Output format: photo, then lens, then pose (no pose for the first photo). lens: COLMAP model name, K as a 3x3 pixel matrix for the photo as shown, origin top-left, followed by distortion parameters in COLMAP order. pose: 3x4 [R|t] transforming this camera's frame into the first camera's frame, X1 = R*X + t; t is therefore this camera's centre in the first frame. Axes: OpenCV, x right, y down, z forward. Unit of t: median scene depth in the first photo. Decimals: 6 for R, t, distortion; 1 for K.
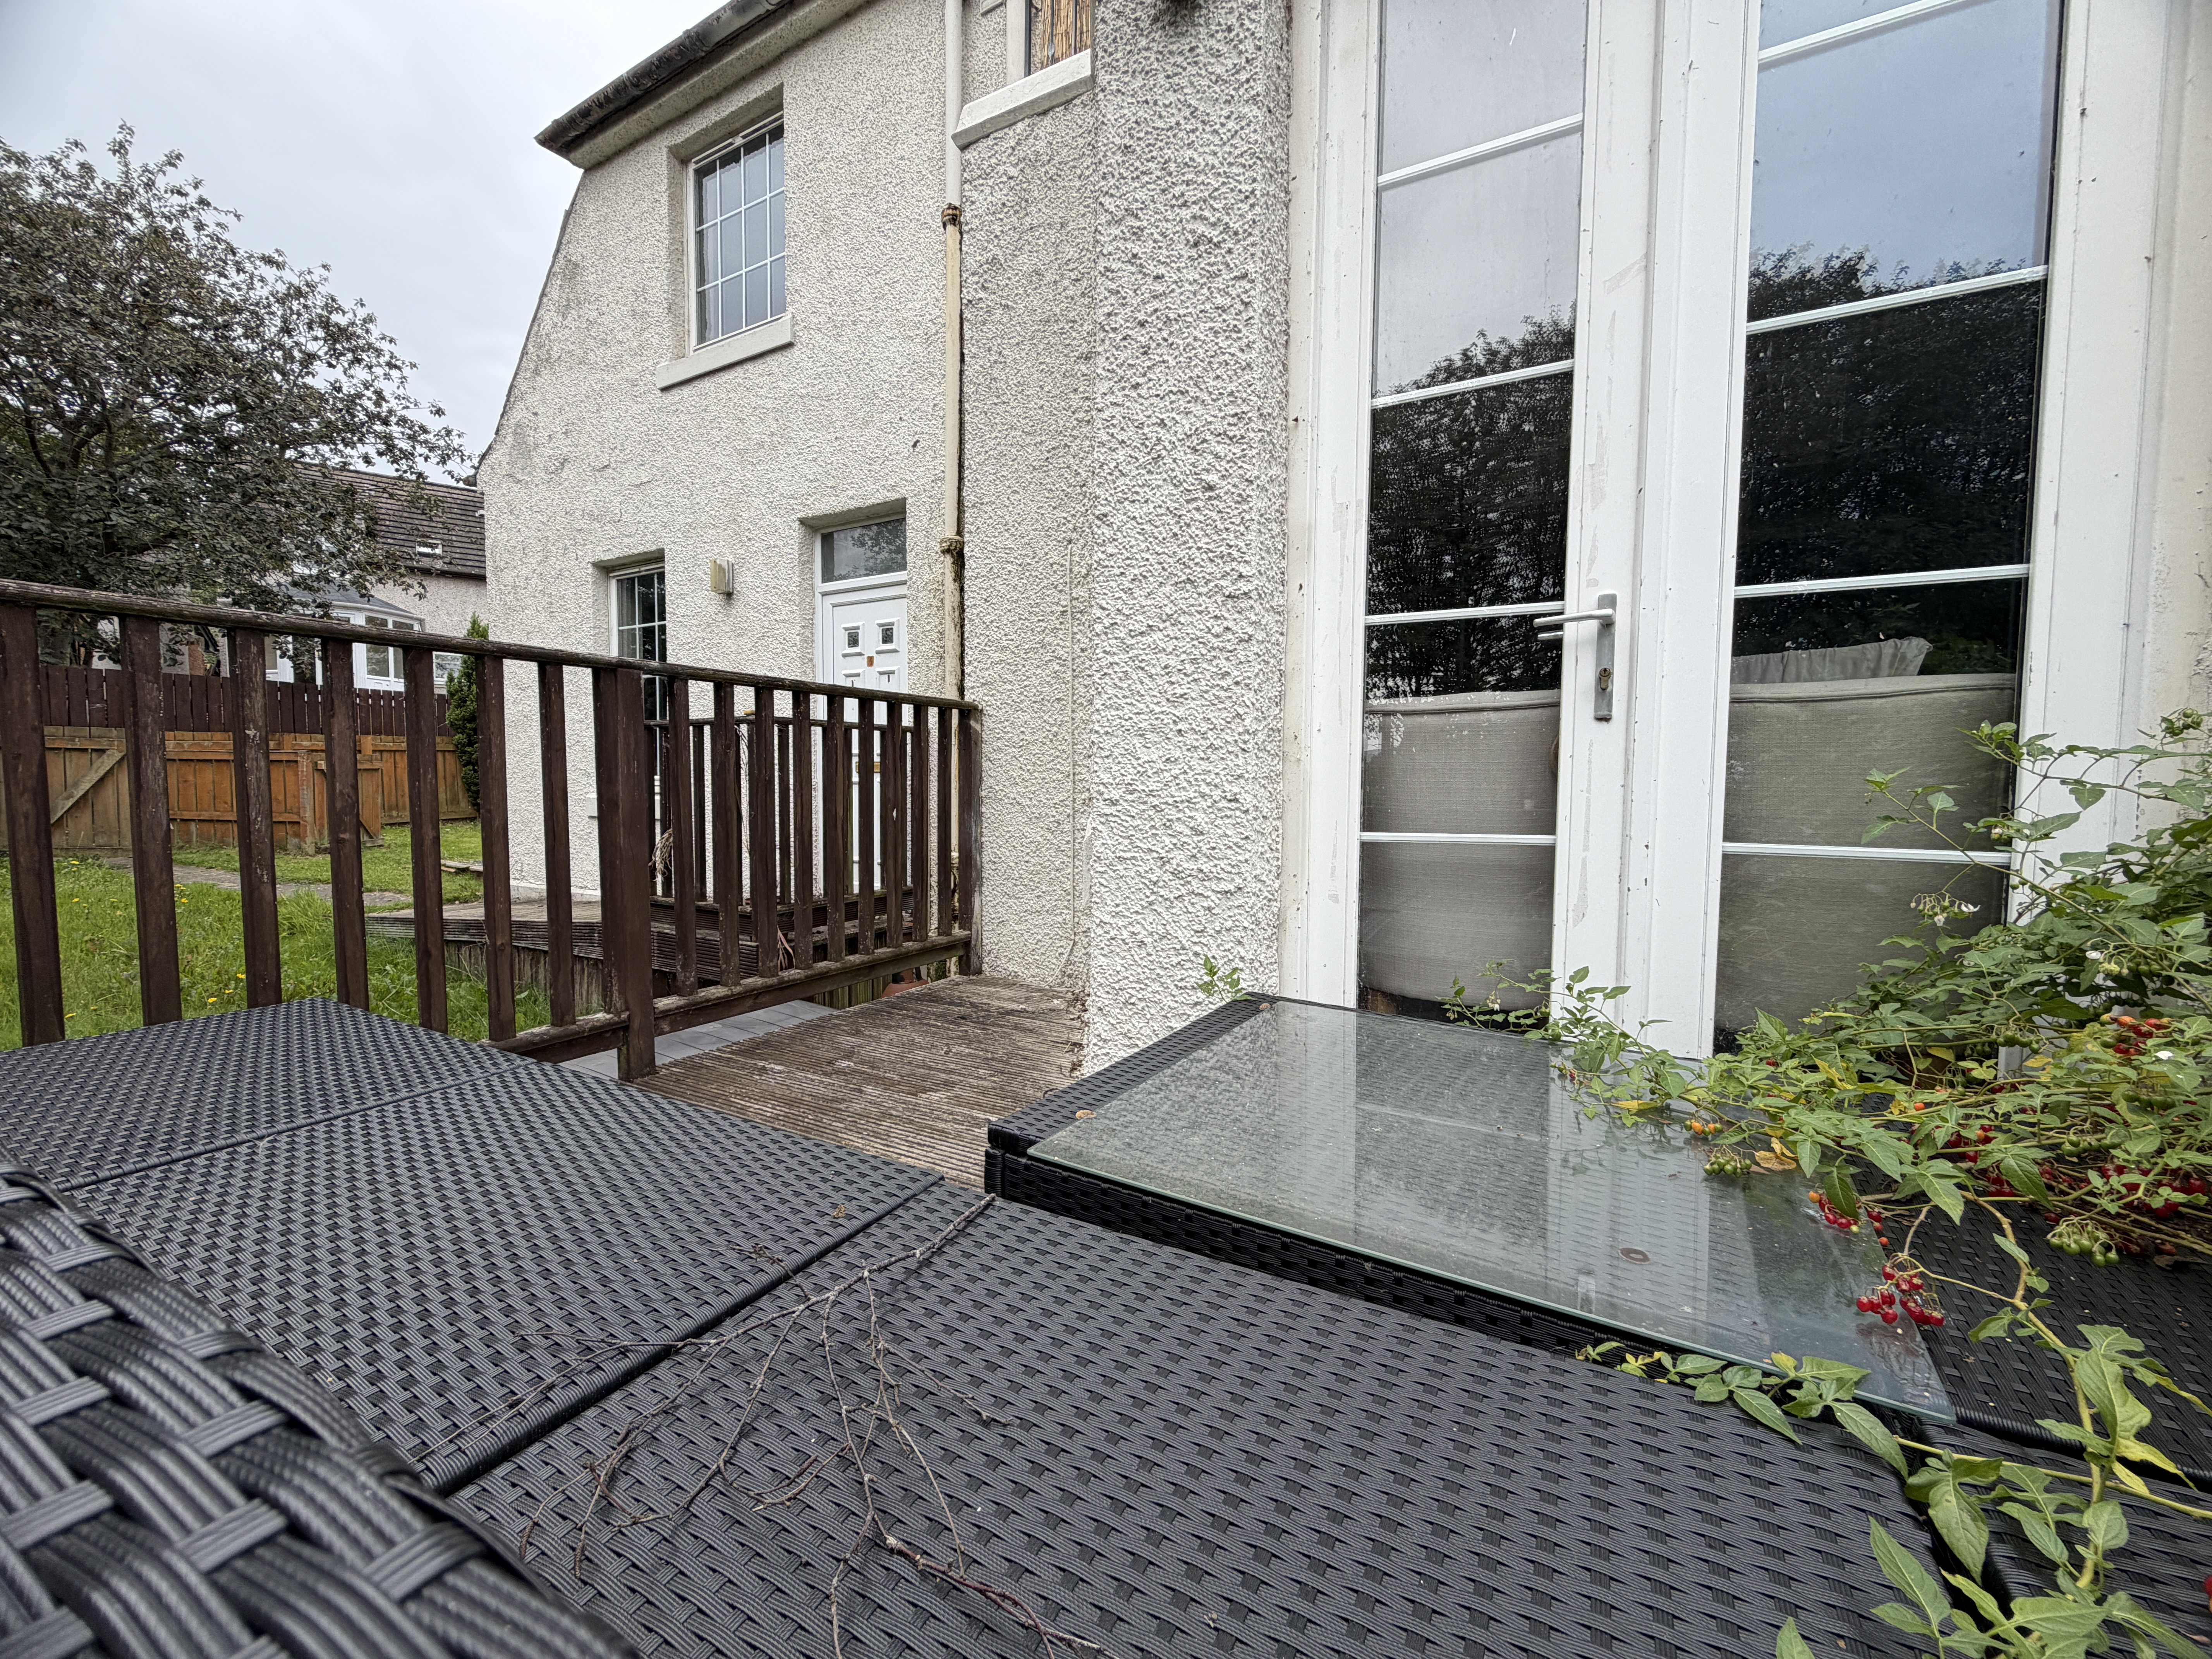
lens RADIAL K [[882.2, 0, 1104.3], [0, 882.2, 835.0], [0, 0, 1]] dist [-0.000319, 0.000095]
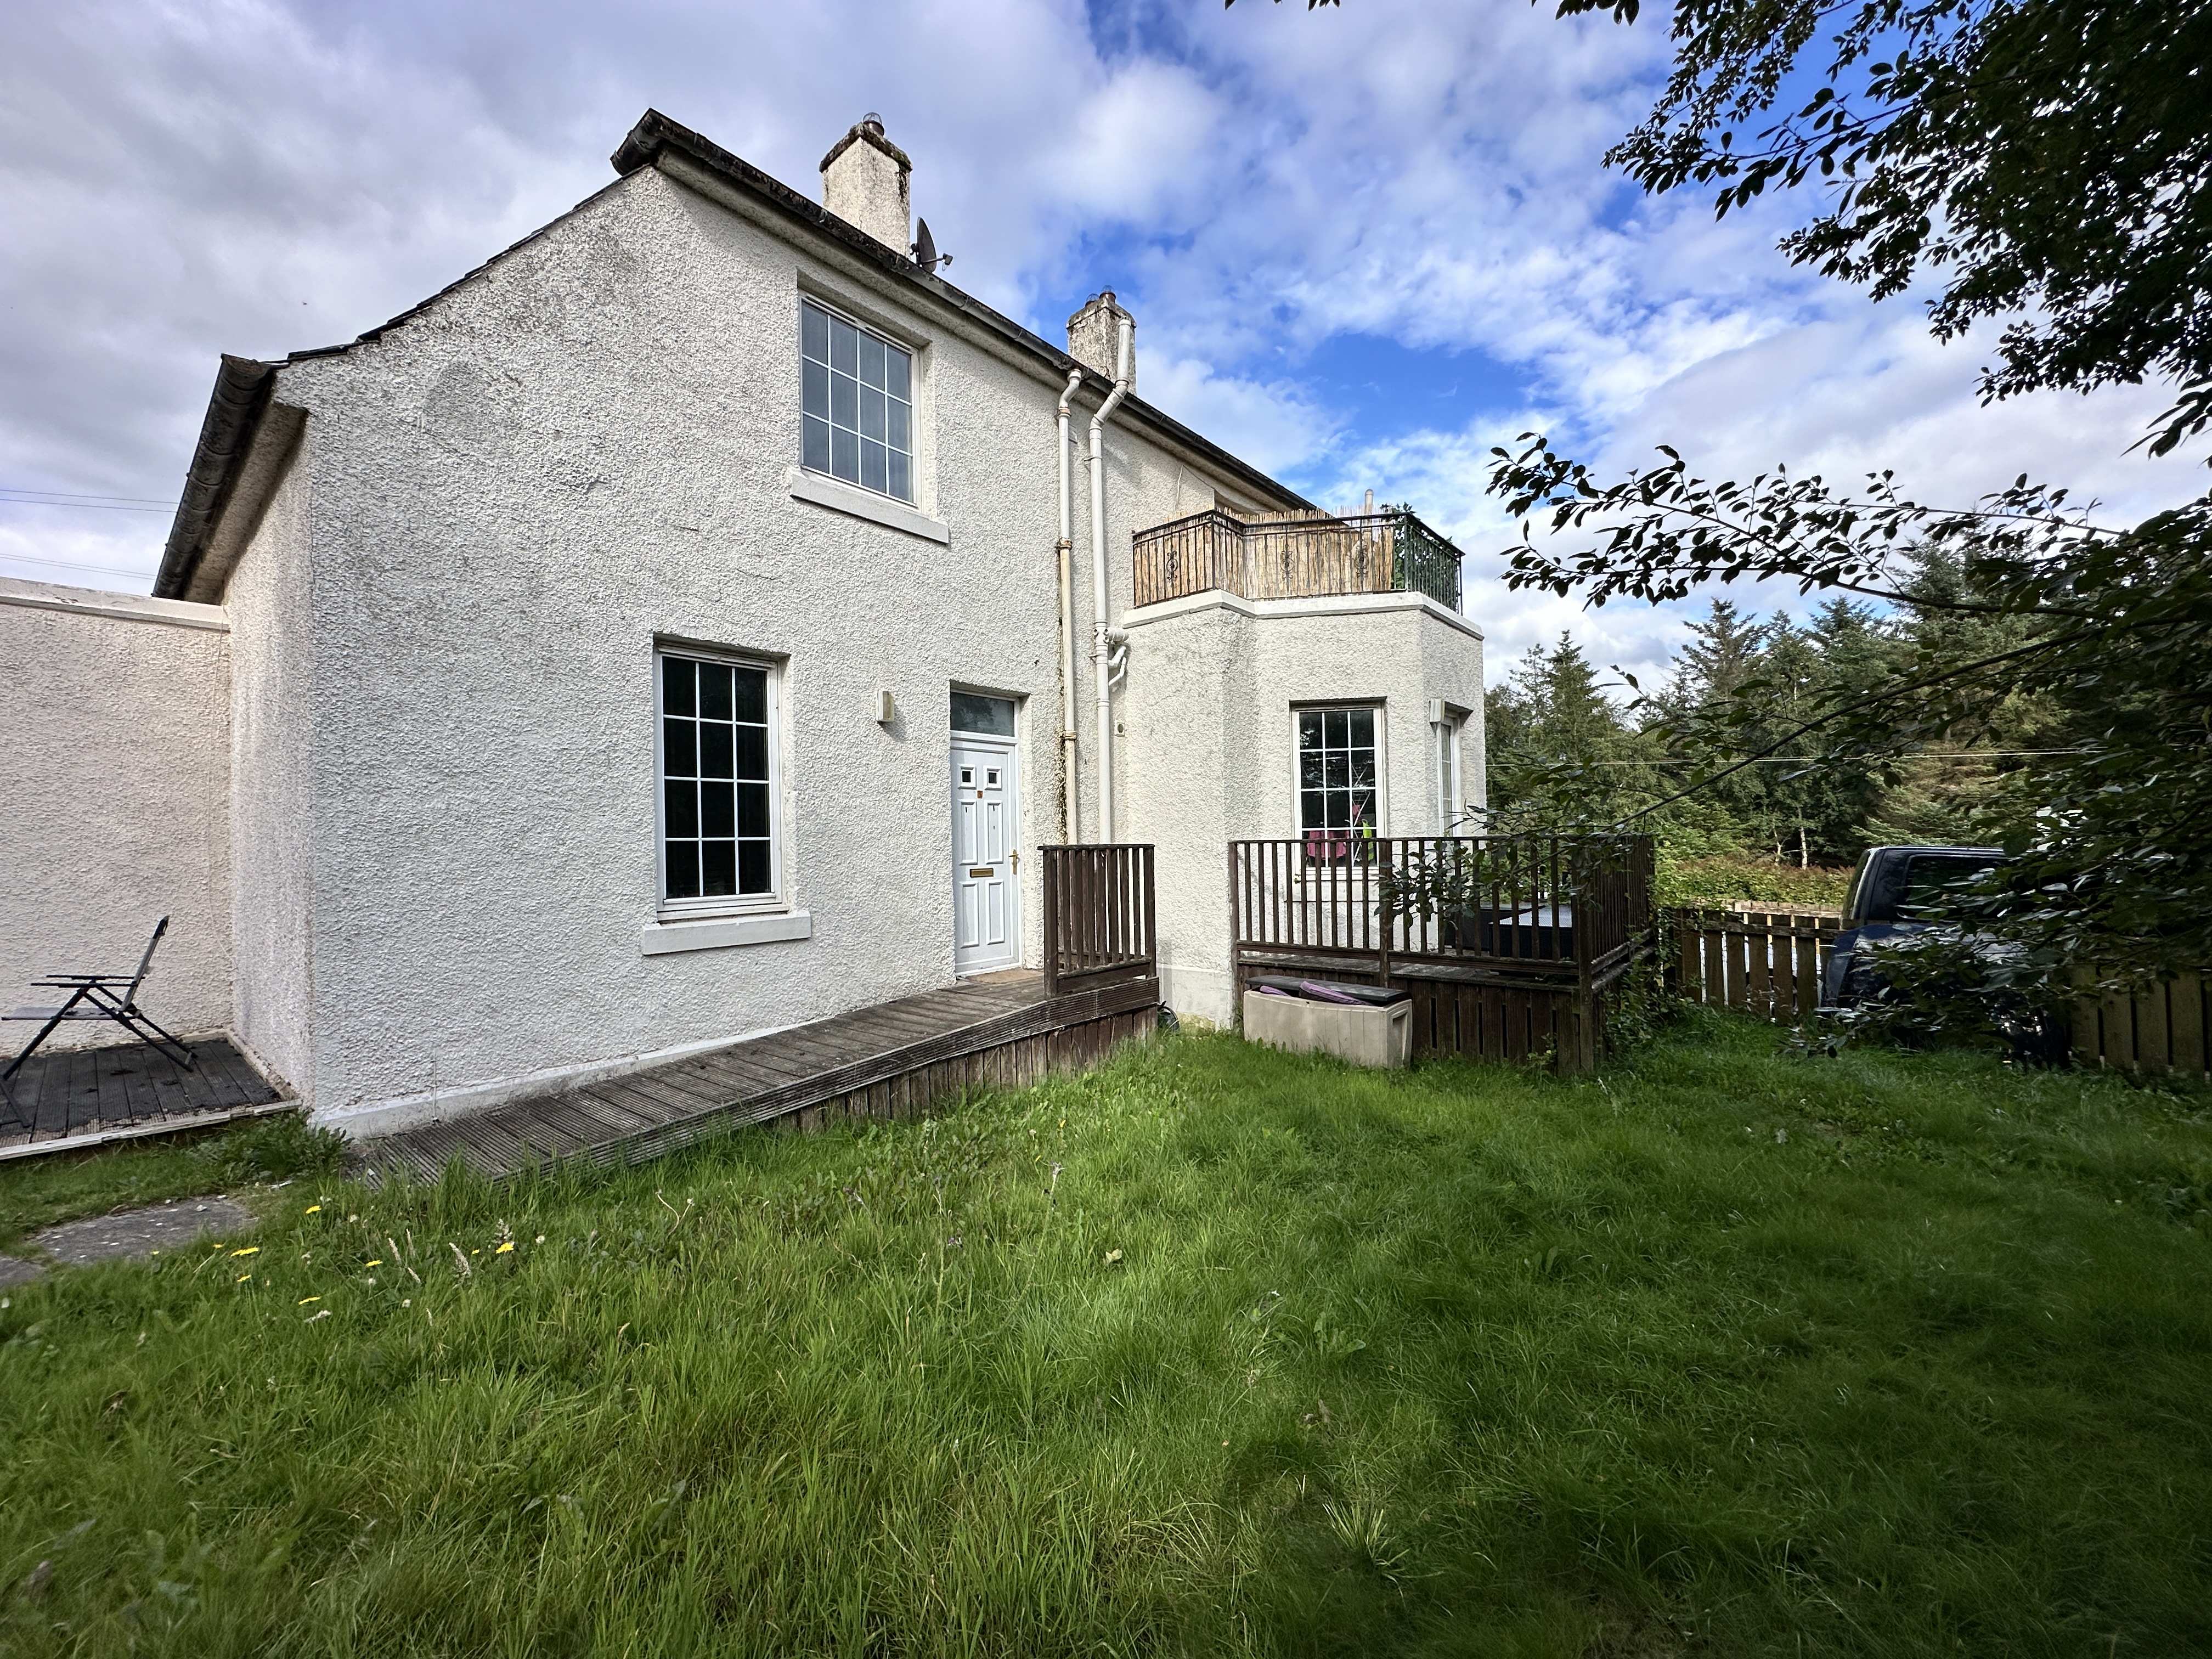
lens RADIAL K [[879.2, 0, 1103.5], [0, 879.2, 829.0], [0, 0, 1]] dist [-0.002409, -0.000273]
pose [[0.185215, 0.003344, 0.982692, -1.556963], [0.071288, 0.997314, -0.016829, -0.108749], [-0.980109, 0.073171, 0.184479, 0.573005]]
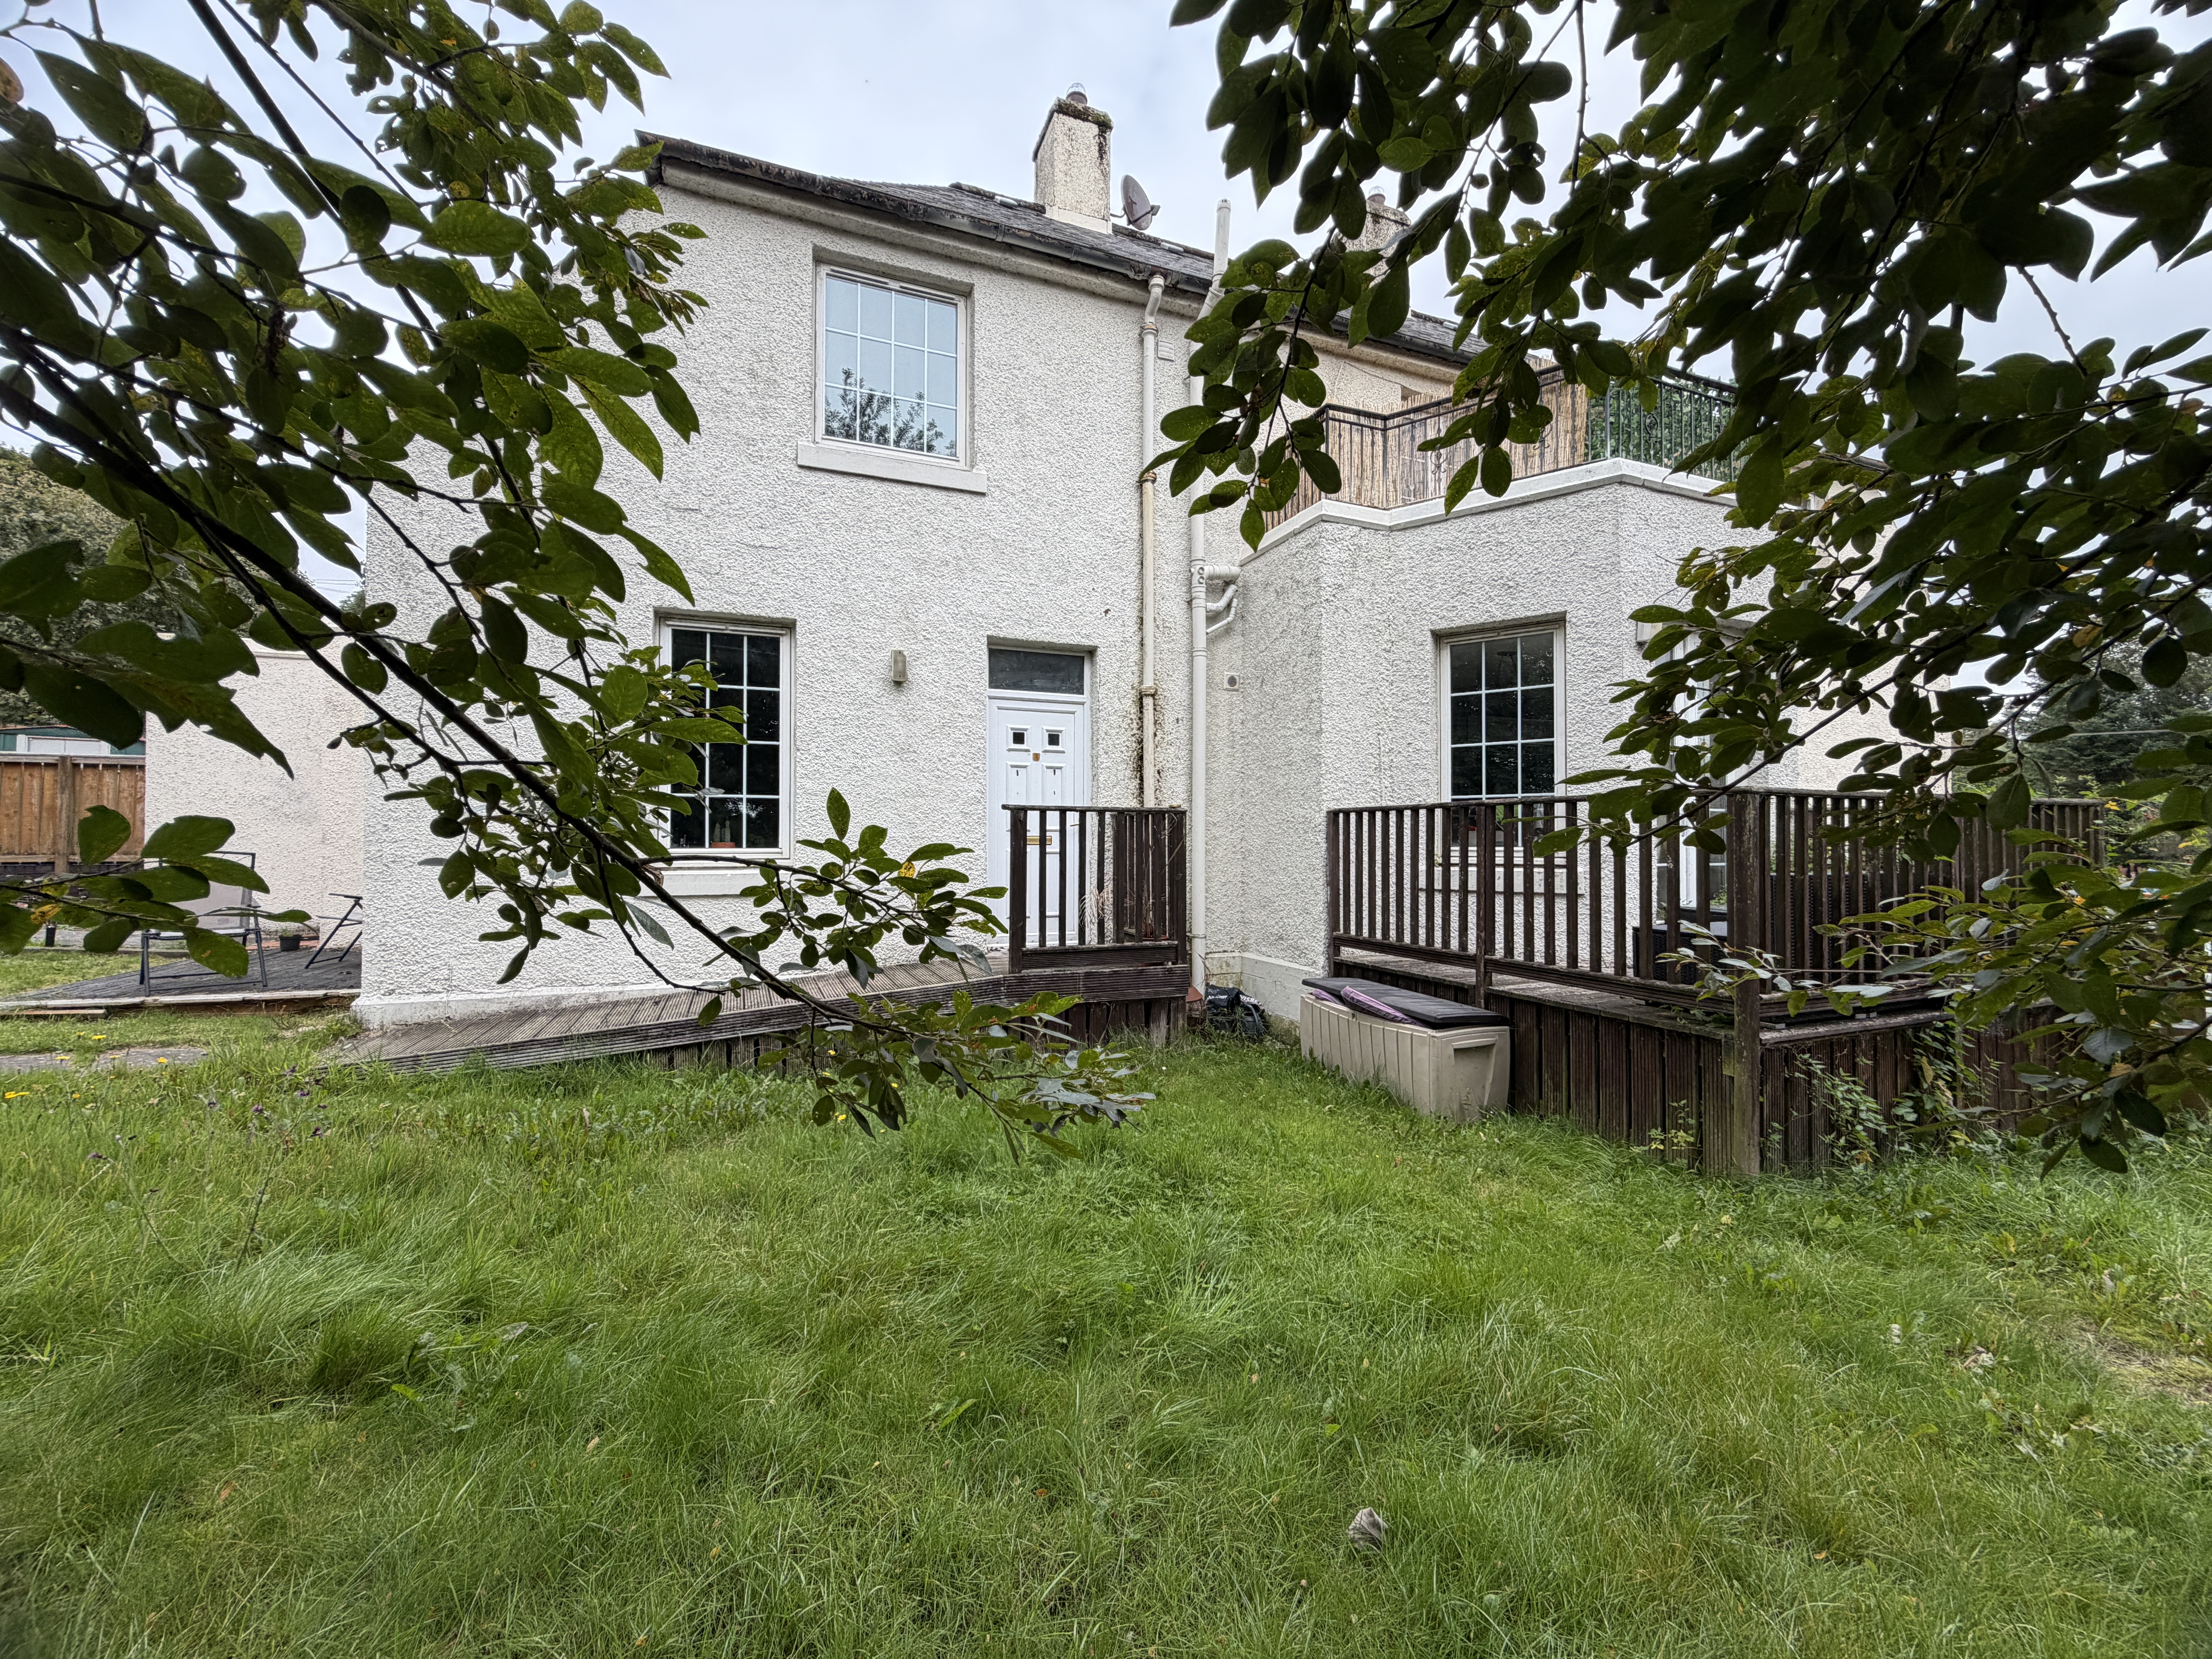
lens RADIAL K [[882.2, 0, 1109.2], [0, 882.2, 829.8], [0, 0, 1]] dist [-0.000319, 0.000095]
pose [[0.625287, 0.006362, 0.780369, -1.190944], [0.044115, 0.998080, -0.043485, -0.033920], [-0.779147, 0.061617, 0.623806, 0.136508]]
